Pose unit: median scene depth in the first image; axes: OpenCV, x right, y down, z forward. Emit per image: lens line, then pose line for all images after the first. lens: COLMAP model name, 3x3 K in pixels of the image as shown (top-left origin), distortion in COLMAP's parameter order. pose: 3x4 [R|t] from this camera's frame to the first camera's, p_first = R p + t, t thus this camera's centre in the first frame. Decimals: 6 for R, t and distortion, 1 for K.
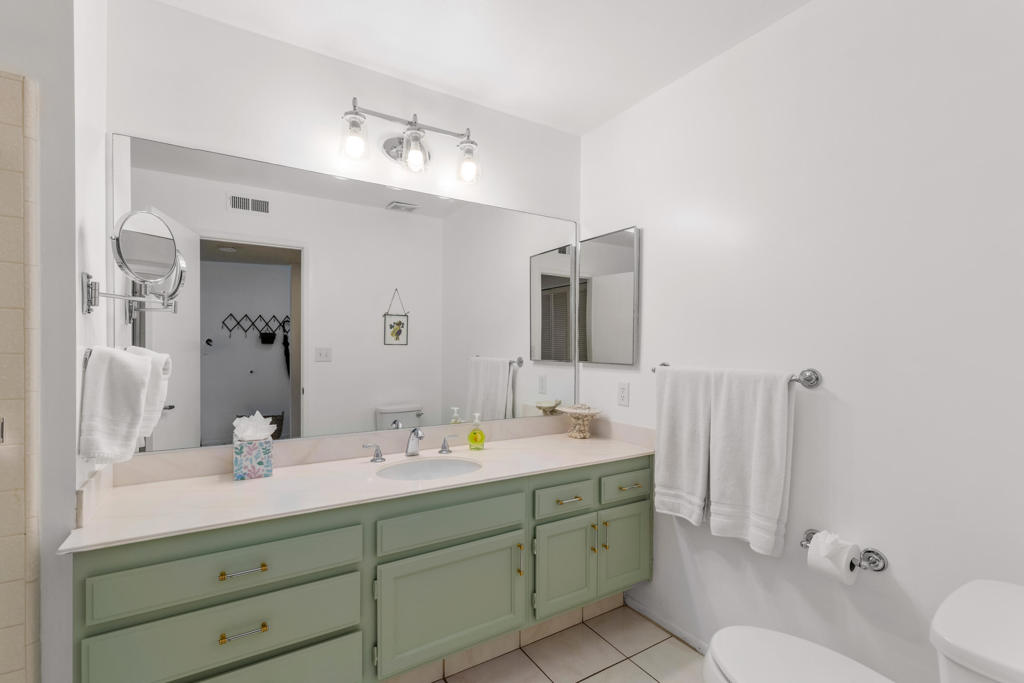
lens RADIAL K [[459.0, 0, 516.5], [0, 459.0, 344.9], [0, 0, 1]] dist [0.002859, -0.000051]
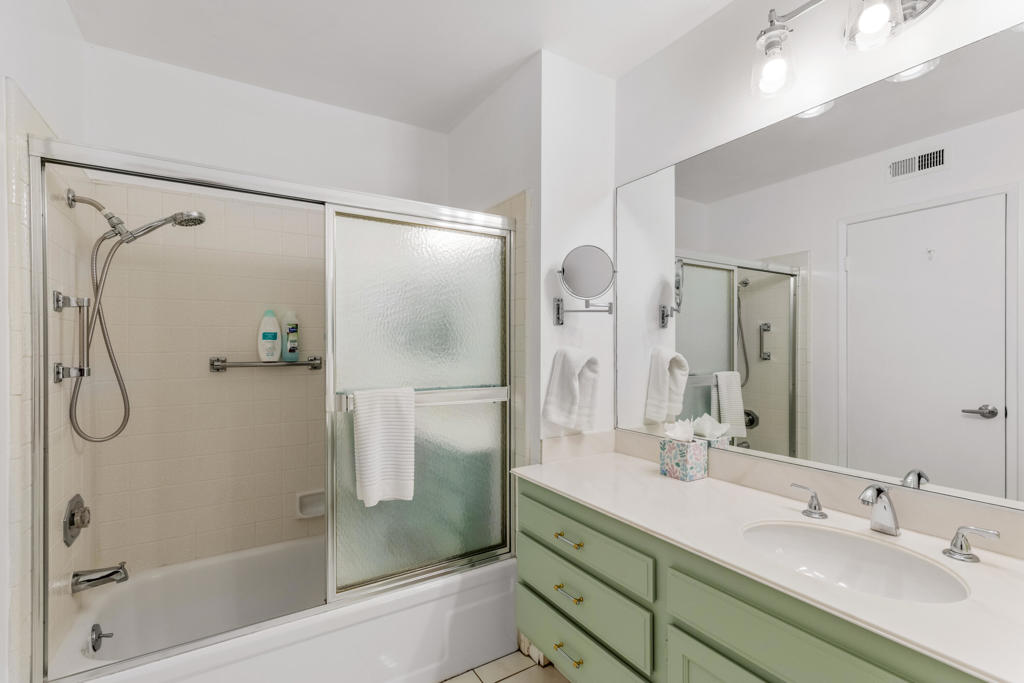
lens RADIAL K [[459.0, 0, 516.5], [0, 459.0, 344.9], [0, 0, 1]] dist [0.002859, -0.000051]
pose [[0.020338, -0.003383, -0.999787, 0.425868], [0.011699, 0.999927, -0.003146, -0.000740], [0.999725, -0.011633, 0.020376, 0.639427]]
